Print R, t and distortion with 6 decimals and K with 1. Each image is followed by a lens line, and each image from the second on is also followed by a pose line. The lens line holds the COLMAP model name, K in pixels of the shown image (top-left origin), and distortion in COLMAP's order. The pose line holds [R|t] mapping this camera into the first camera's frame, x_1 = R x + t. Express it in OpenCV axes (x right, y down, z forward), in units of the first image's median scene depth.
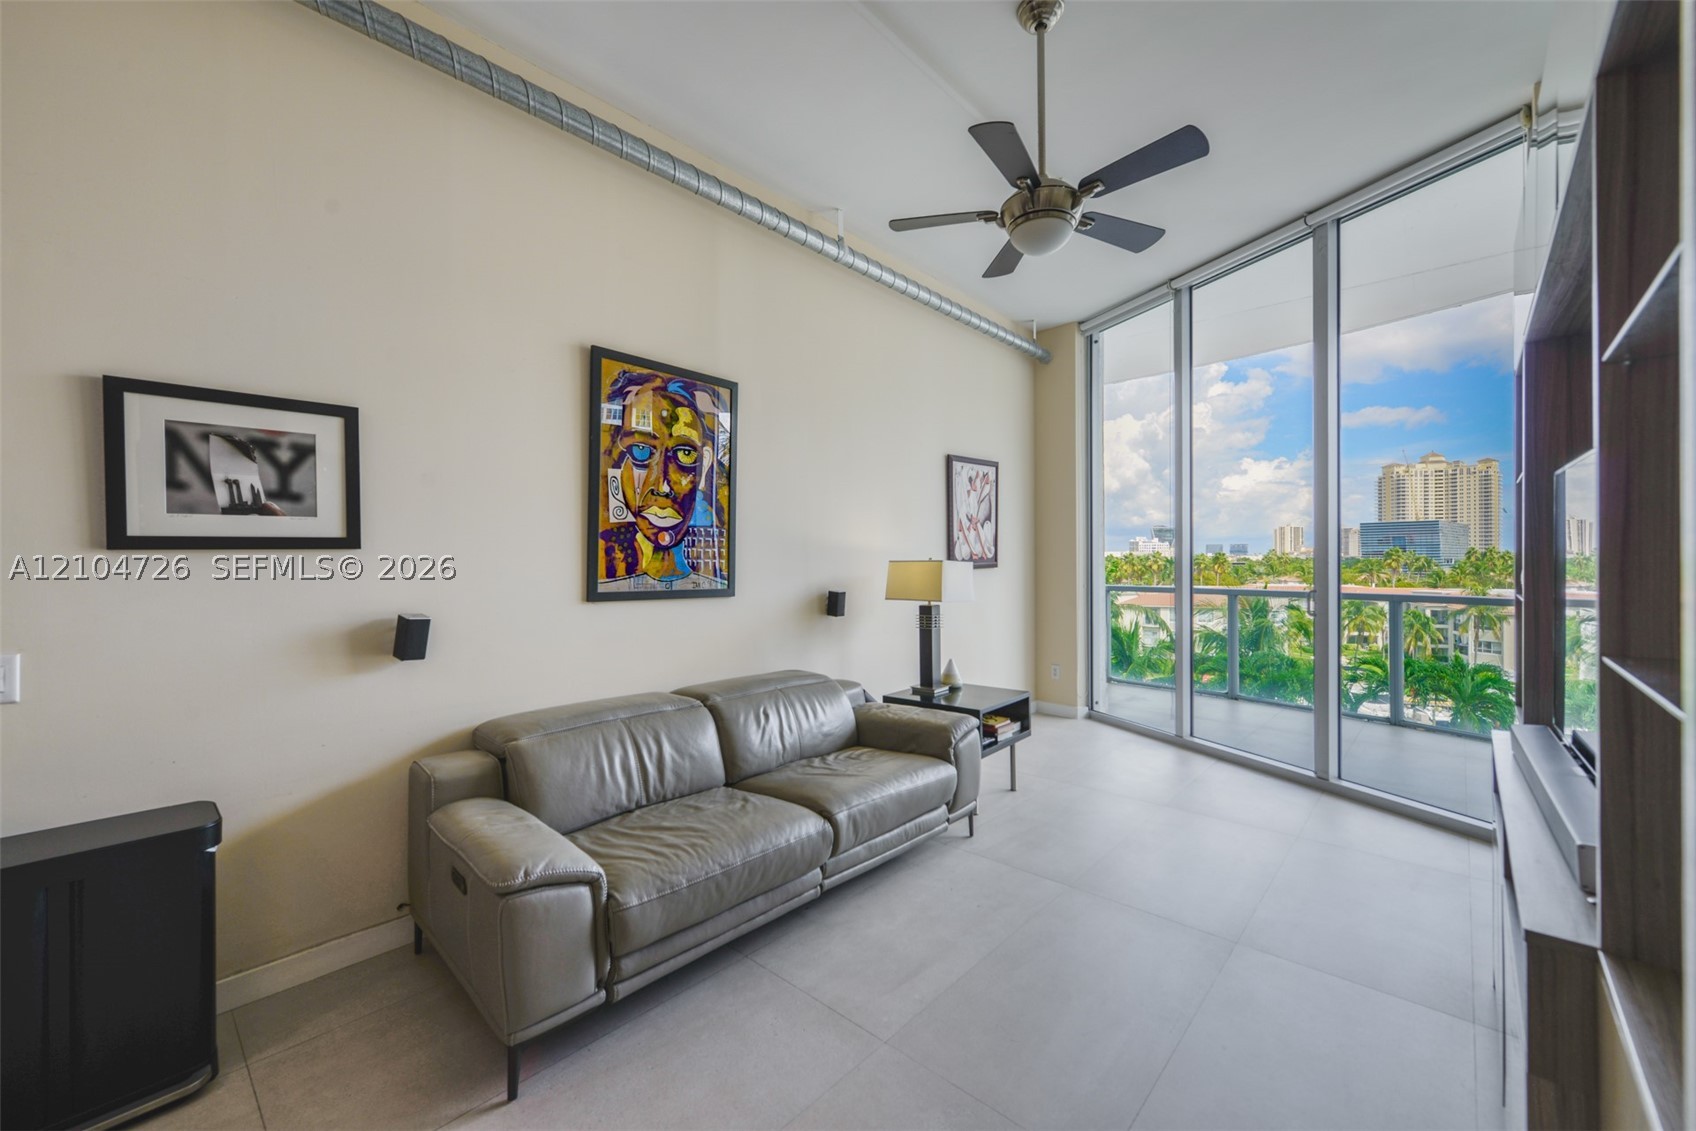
lens RADIAL K [[678.2, 0, 845.2], [0, 678.2, 557.7], [0, 0, 1]] dist [-0.000527, -0.002376]
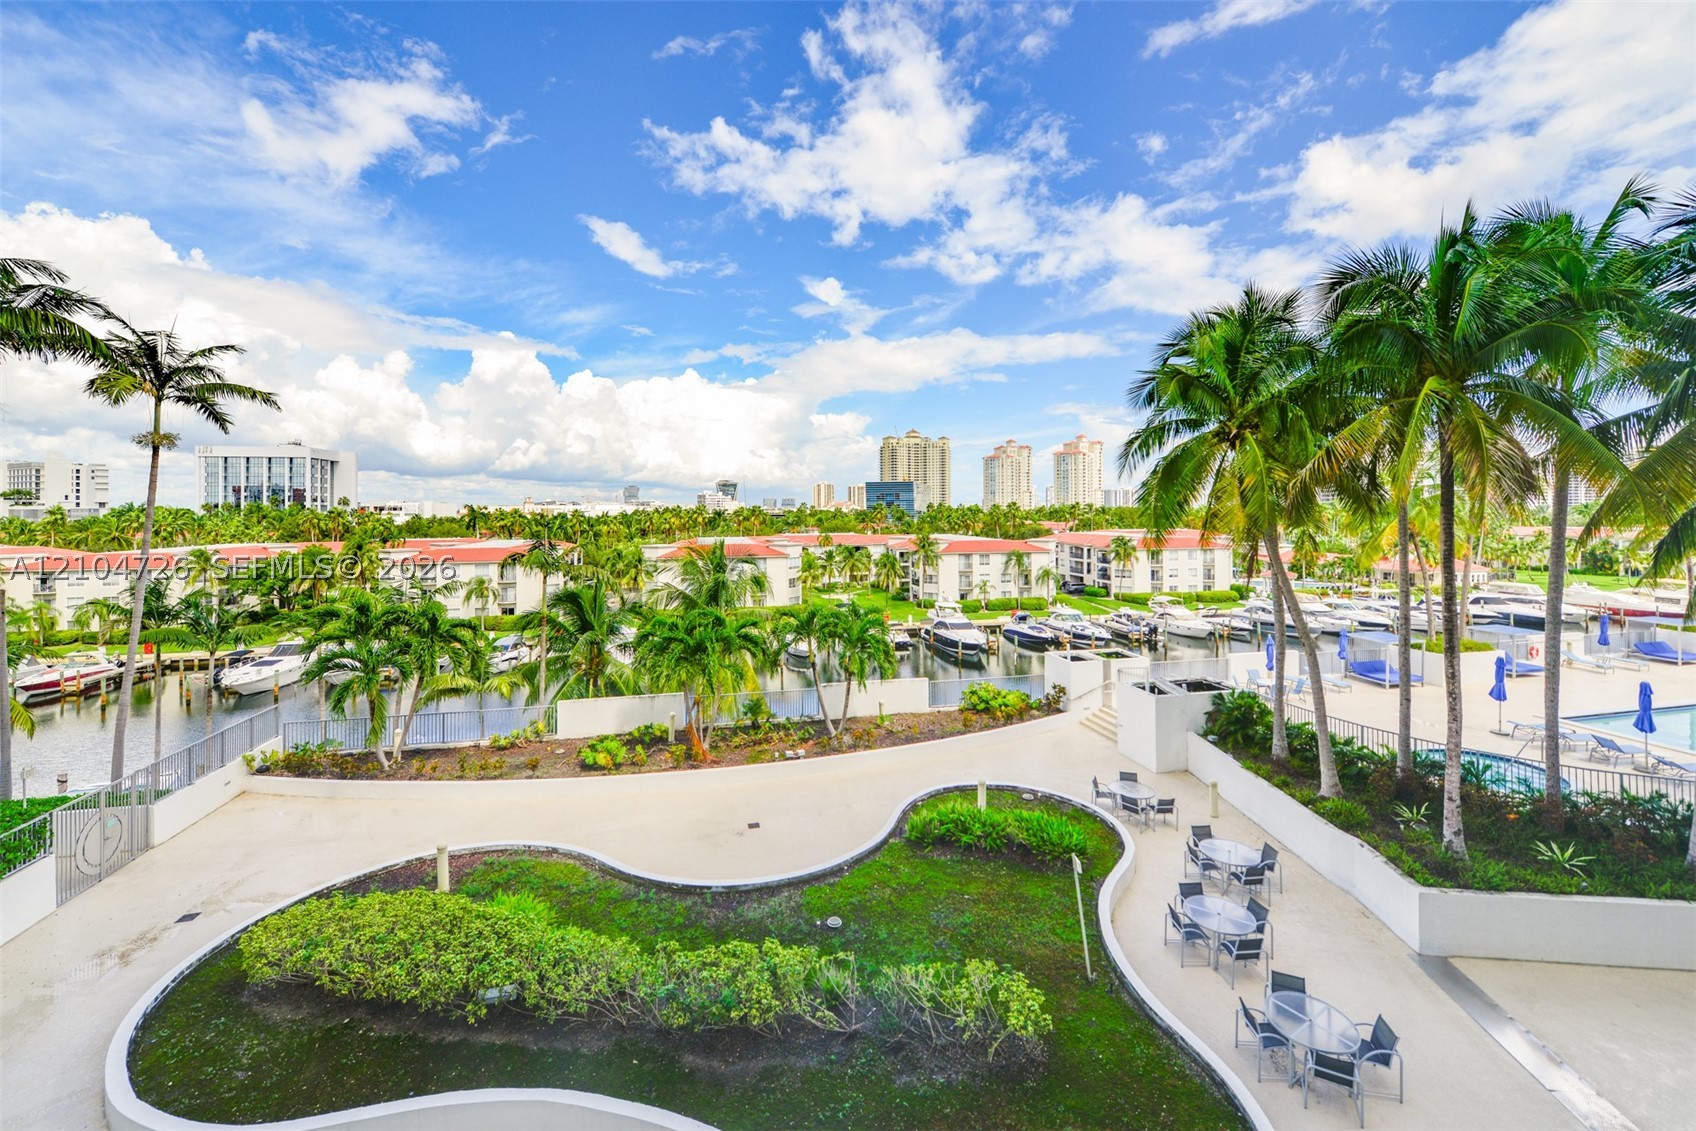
lens RADIAL K [[678.2, 0, 847.4], [0, 678.2, 492.2], [0, 0, 1]] dist [-0.000527, -0.002376]
pose [[0.816516, 0.014673, 0.577136, 1.794041], [0.000813, 0.999647, -0.026566, -0.018517], [-0.577322, 0.022161, 0.816216, 0.714432]]
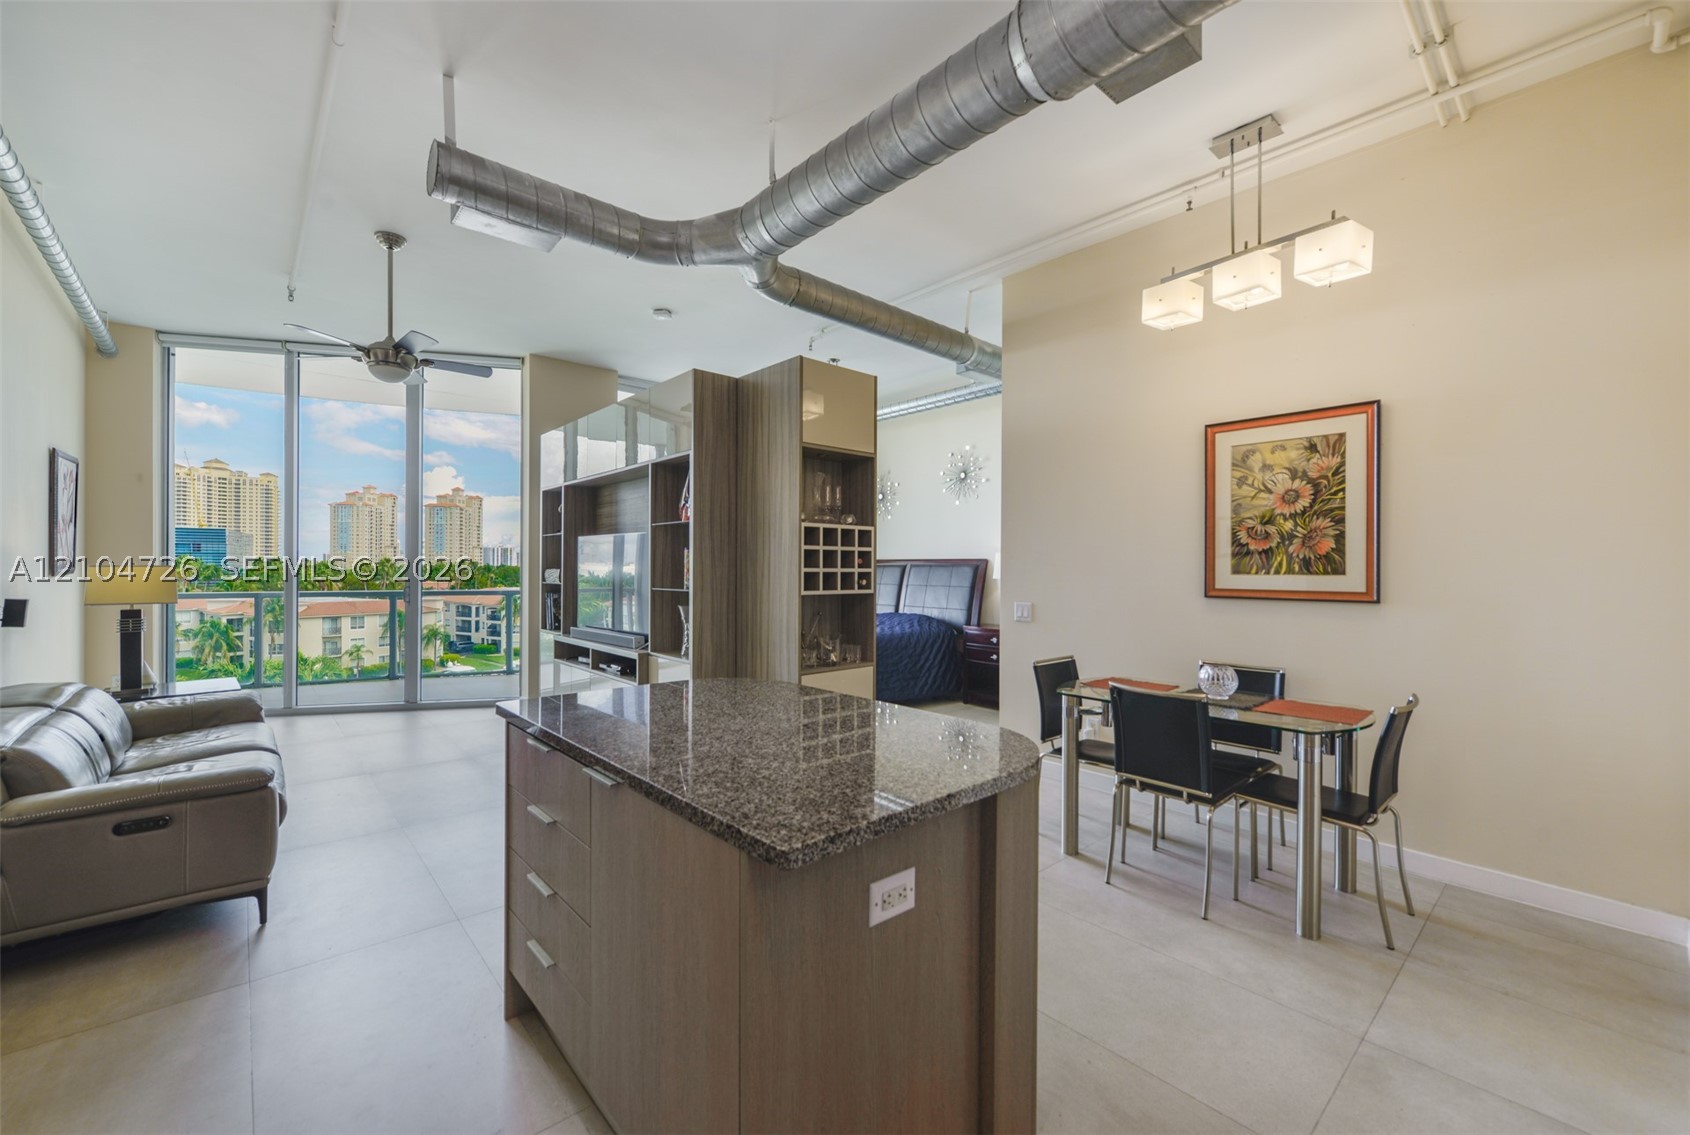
lens RADIAL K [[675.8, 0, 834.9], [0, 675.8, 569.8], [0, 0, 1]] dist [-0.000527, -0.002376]
pose [[0.110882, 0.003587, 0.993827, -0.992863], [-0.008335, 0.999962, -0.002679, 0.005764], [-0.993799, -0.007986, 0.110907, -0.221368]]
